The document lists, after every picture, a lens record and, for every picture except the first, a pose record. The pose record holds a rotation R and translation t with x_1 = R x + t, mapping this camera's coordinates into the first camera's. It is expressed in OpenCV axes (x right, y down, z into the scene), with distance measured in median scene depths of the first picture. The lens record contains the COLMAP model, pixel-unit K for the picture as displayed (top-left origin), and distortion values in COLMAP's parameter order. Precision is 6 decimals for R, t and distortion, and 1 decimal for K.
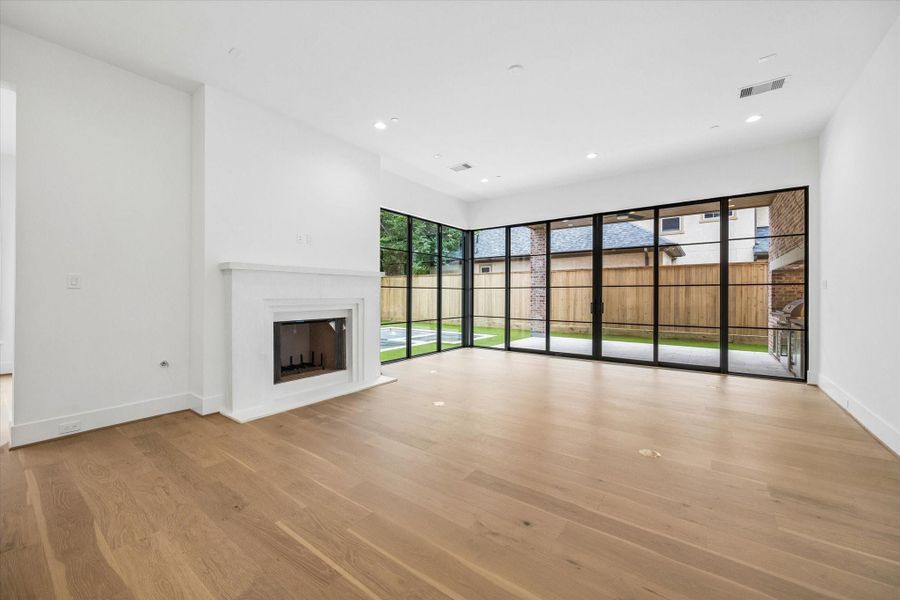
lens RADIAL K [[344.4, 0, 450.7], [0, 344.4, 295.1], [0, 0, 1]] dist [-0.002330, 0.000016]
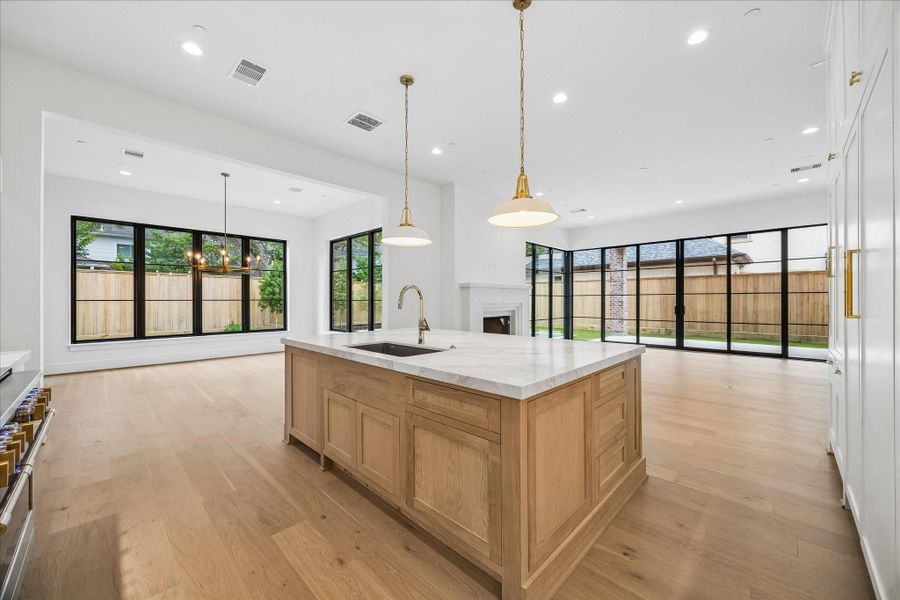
lens RADIAL K [[344.4, 0, 449.7], [0, 344.4, 300.1], [0, 0, 1]] dist [-0.002330, 0.000016]
pose [[0.991989, -0.002913, -0.126292, -0.268340], [0.002661, 0.999994, -0.002162, -0.001822], [0.126298, 0.001809, 0.991991, -0.399338]]
